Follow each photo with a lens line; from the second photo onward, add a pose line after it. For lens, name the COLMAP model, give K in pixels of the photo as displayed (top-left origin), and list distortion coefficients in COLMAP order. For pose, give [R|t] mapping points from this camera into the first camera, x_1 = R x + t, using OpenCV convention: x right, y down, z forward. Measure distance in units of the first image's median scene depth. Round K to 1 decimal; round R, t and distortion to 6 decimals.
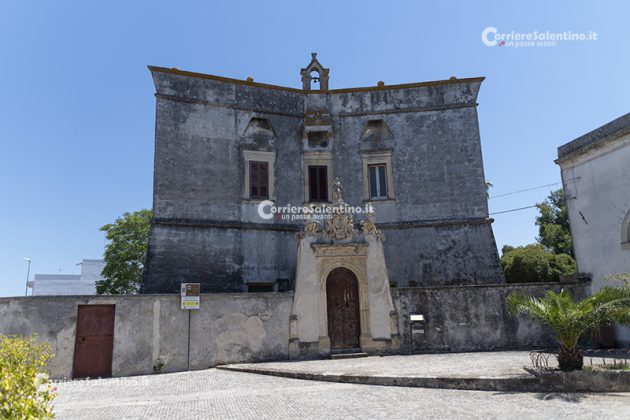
lens RADIAL K [[488.4, 0, 309.3], [0, 488.4, 211.8], [0, 0, 1]] dist [0.007449, -0.004573]
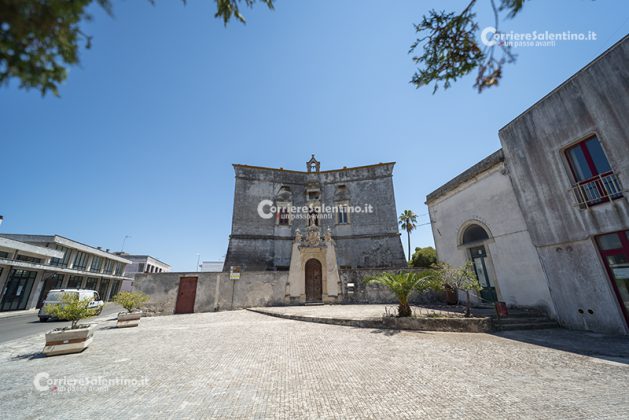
lens RADIAL K [[234.3, 0, 313.6], [0, 234.3, 211.9], [0, 0, 1]] dist [0.042176, -0.013732]
pose [[0.992687, -0.021506, -0.118789, 0.144898], [0.011966, 0.996687, -0.080450, 0.000805], [0.120126, 0.078440, 0.989655, 0.025981]]
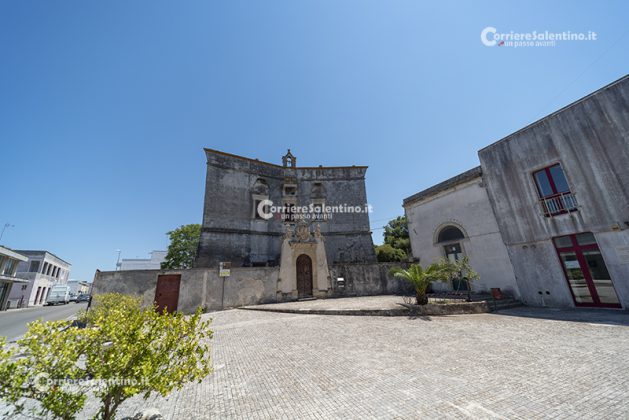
lens RADIAL K [[234.3, 0, 314.2], [0, 234.3, 211.9], [0, 0, 1]] dist [0.042176, -0.013732]
pose [[0.985856, 0.035878, 0.163709, -0.043896], [-0.024354, 0.997117, -0.071862, 0.007454], [-0.165815, 0.066859, 0.983888, 0.028610]]
